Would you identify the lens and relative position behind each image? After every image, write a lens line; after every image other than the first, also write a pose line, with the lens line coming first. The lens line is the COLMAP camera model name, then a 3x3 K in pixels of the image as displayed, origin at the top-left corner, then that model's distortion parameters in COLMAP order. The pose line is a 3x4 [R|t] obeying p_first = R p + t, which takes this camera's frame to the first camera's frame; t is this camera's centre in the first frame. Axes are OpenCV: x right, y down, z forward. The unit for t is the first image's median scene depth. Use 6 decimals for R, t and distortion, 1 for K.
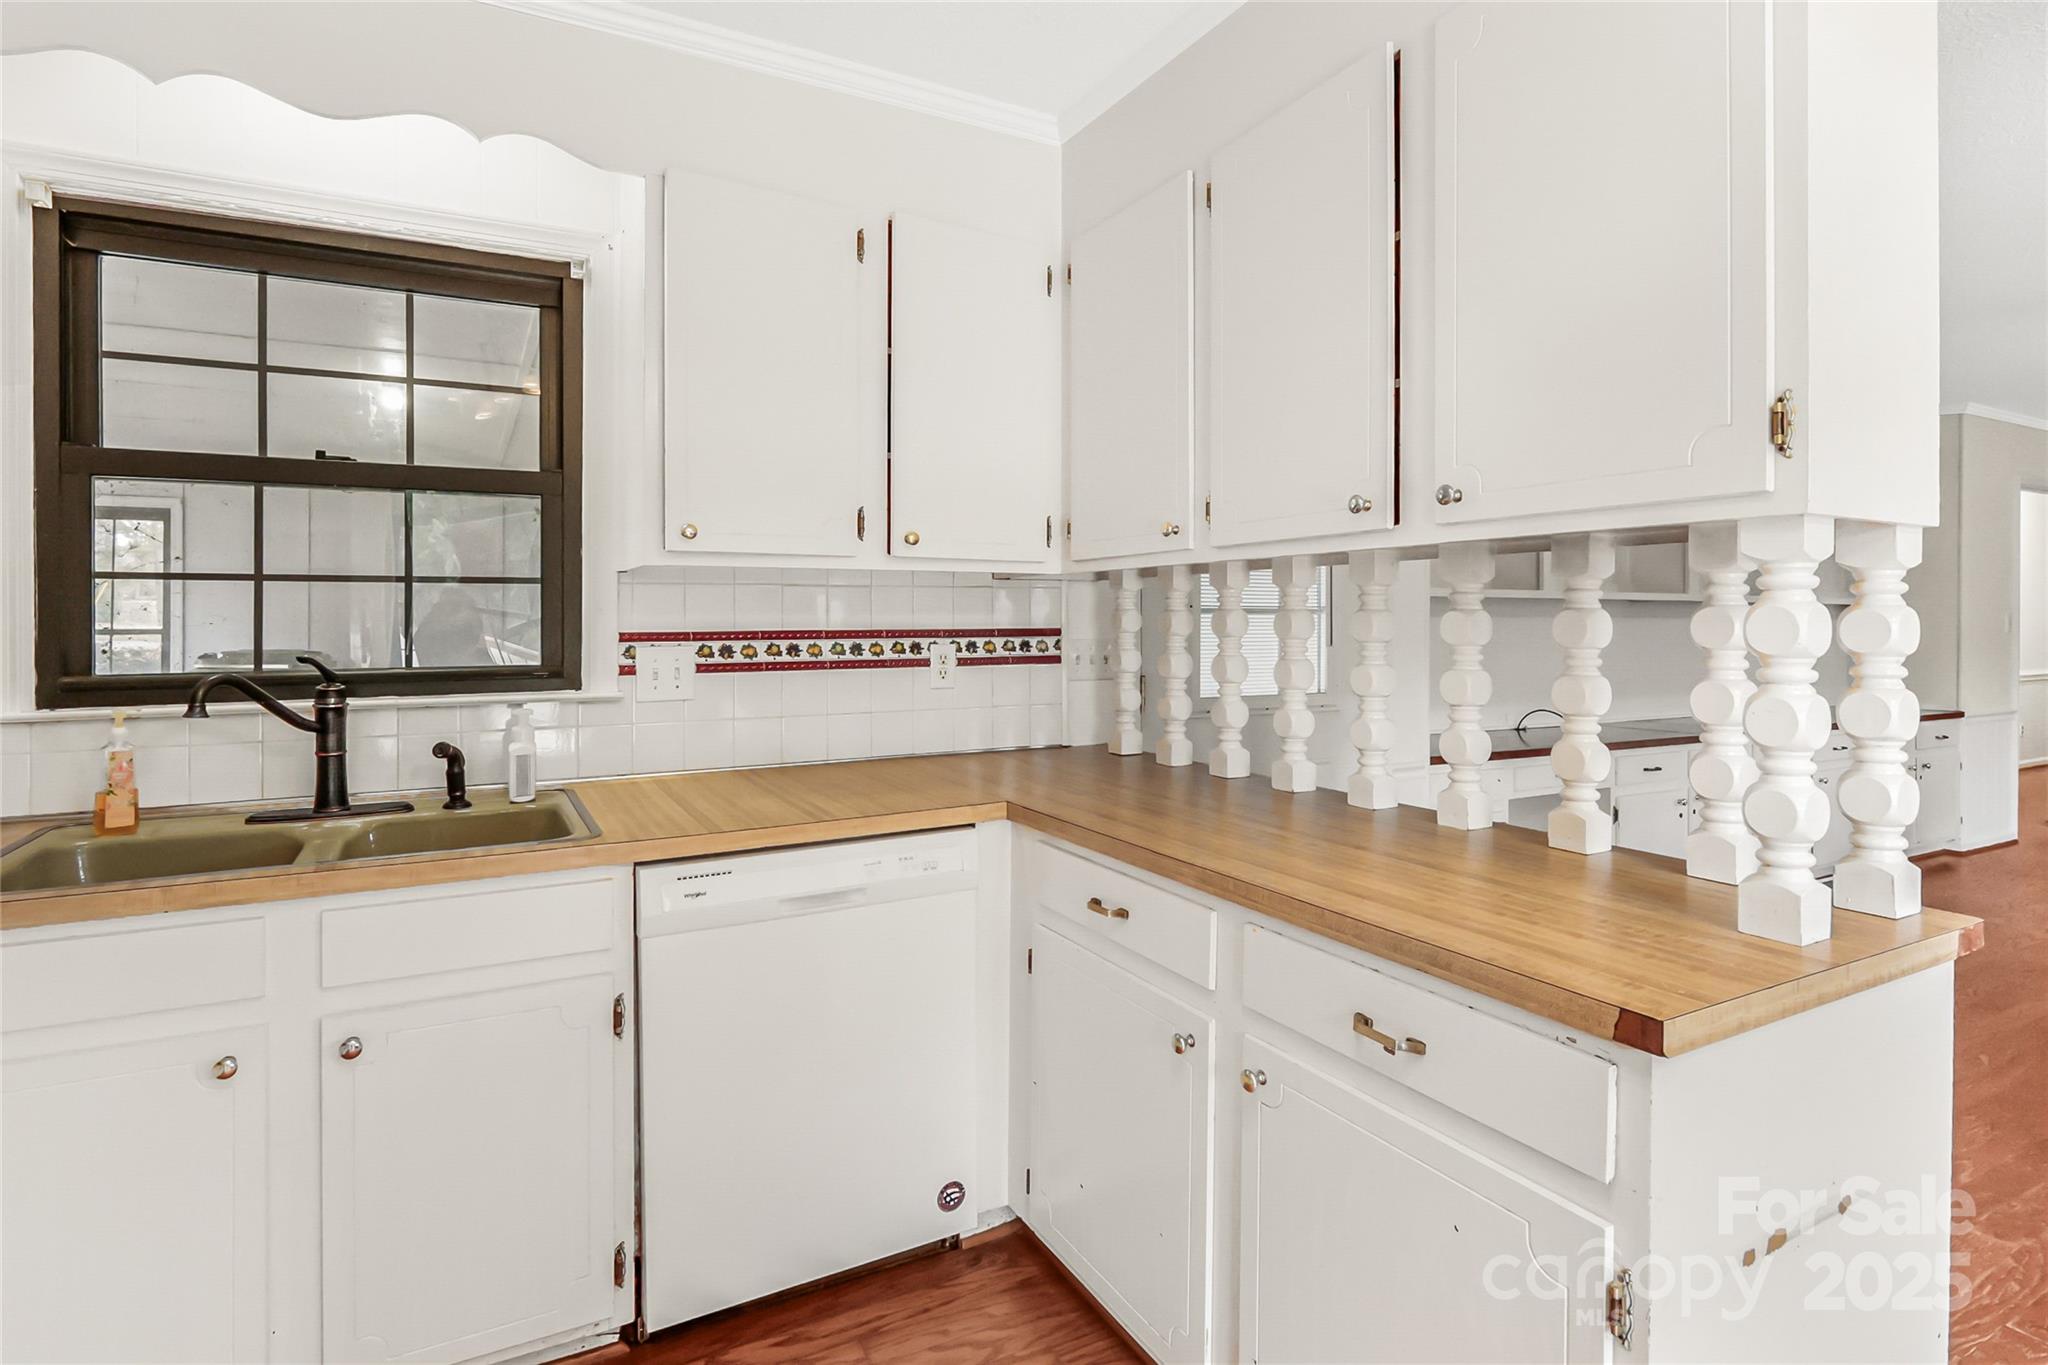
lens RADIAL K [[1033.5, 0, 1022.5], [0, 1033.5, 618.9], [0, 0, 1]] dist [-0.008634, 0.000655]
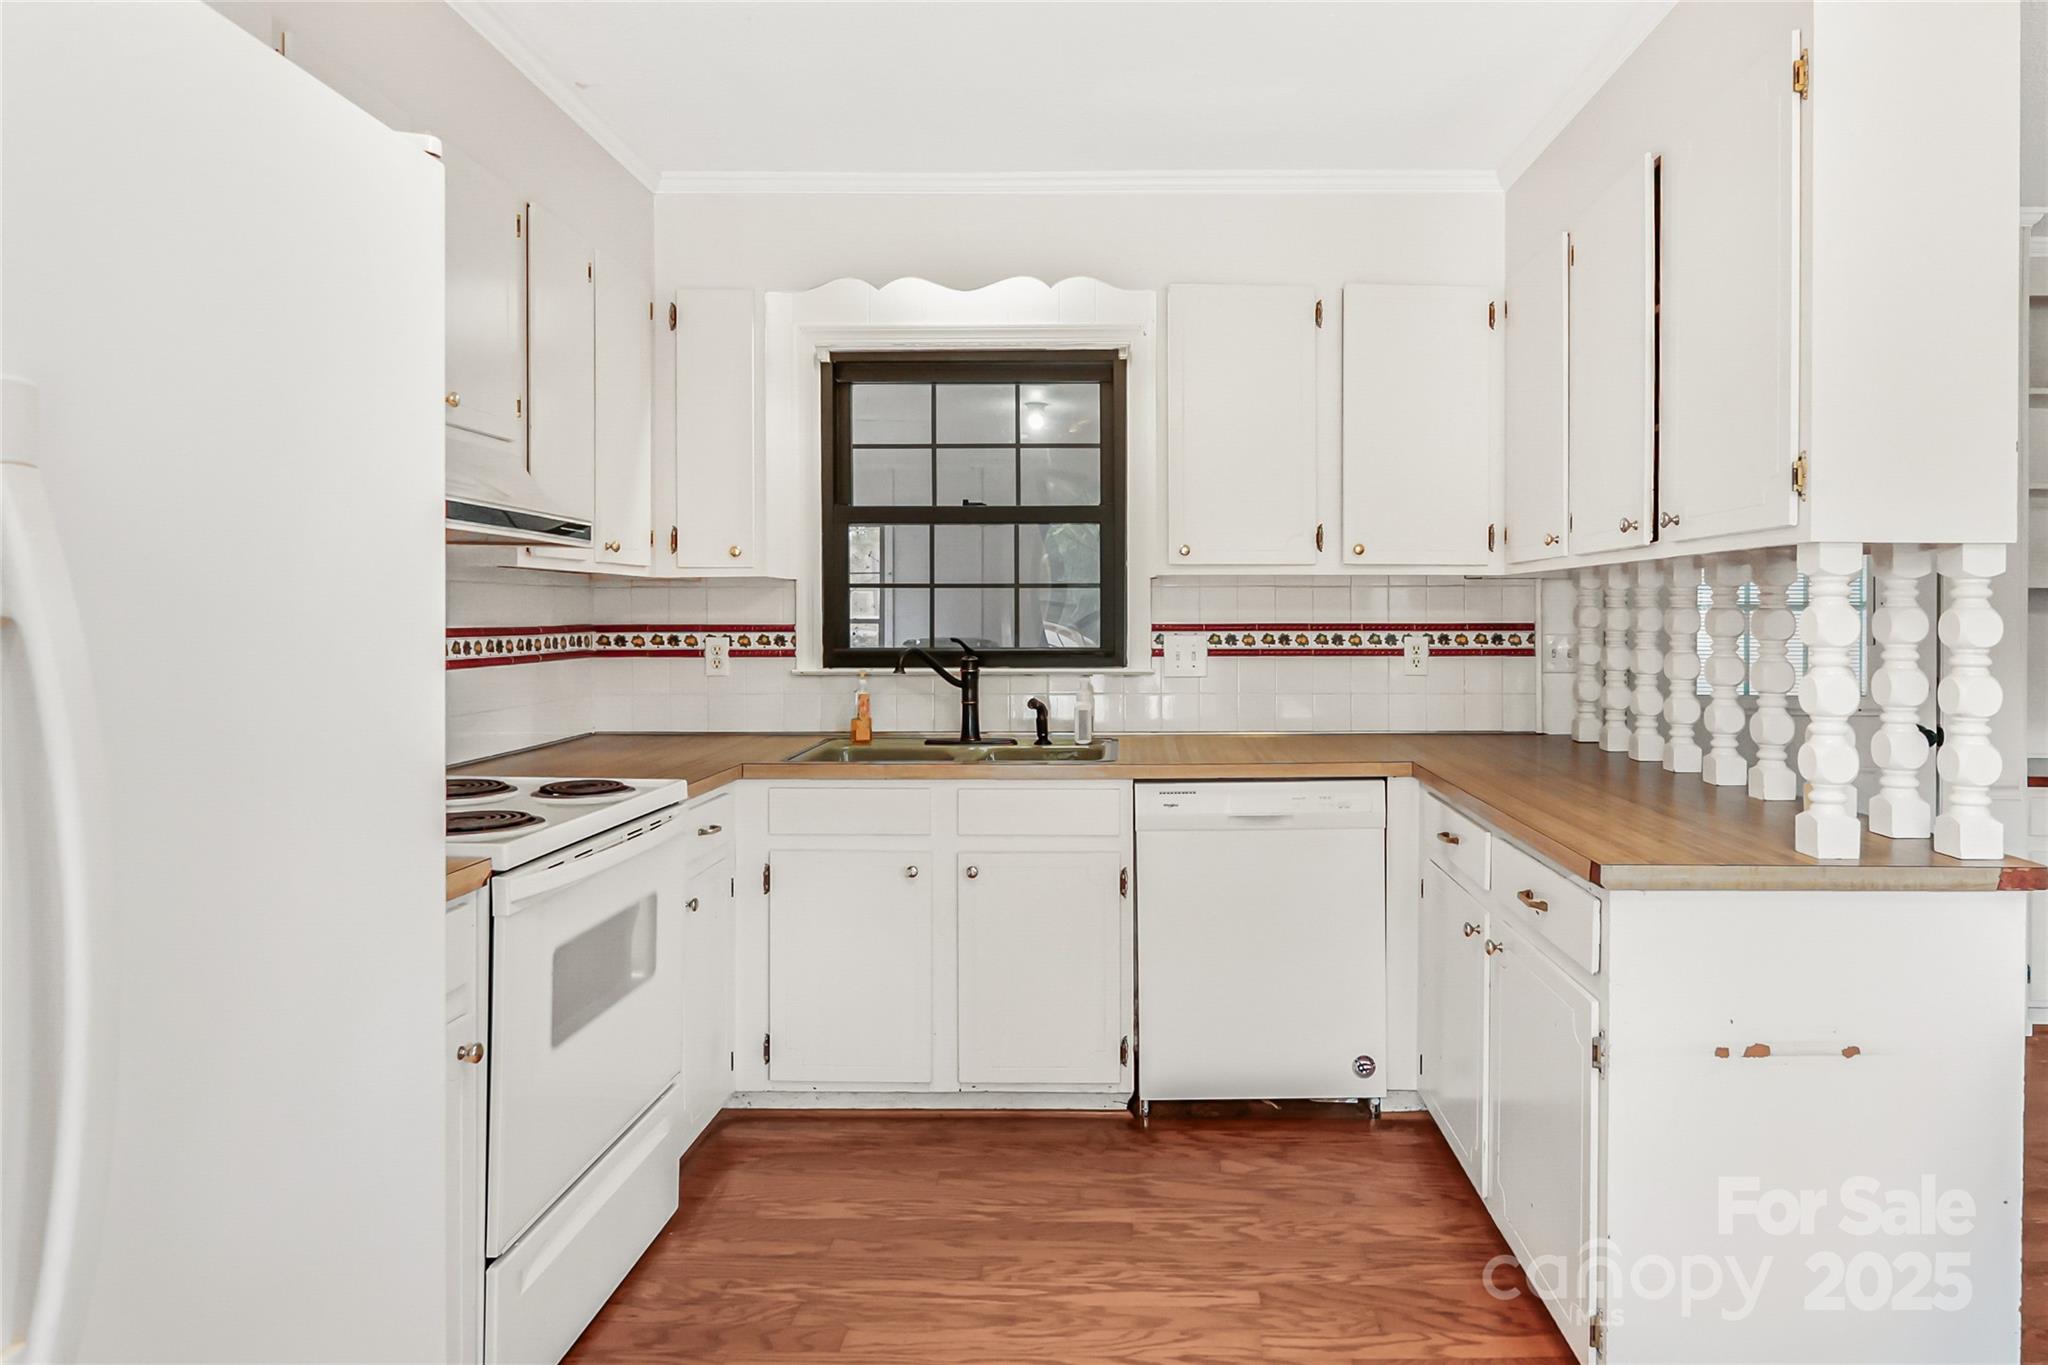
lens RADIAL K [[1234.0, 0, 1027.3], [0, 1234.0, 646.9], [0, 0, 1]] dist [-0.000636, -0.000022]
pose [[0.838112, 0.017439, -0.545219, 0.368506], [-0.001415, 0.999555, 0.029796, -0.004905], [0.545496, -0.024201, 0.837764, -0.450397]]
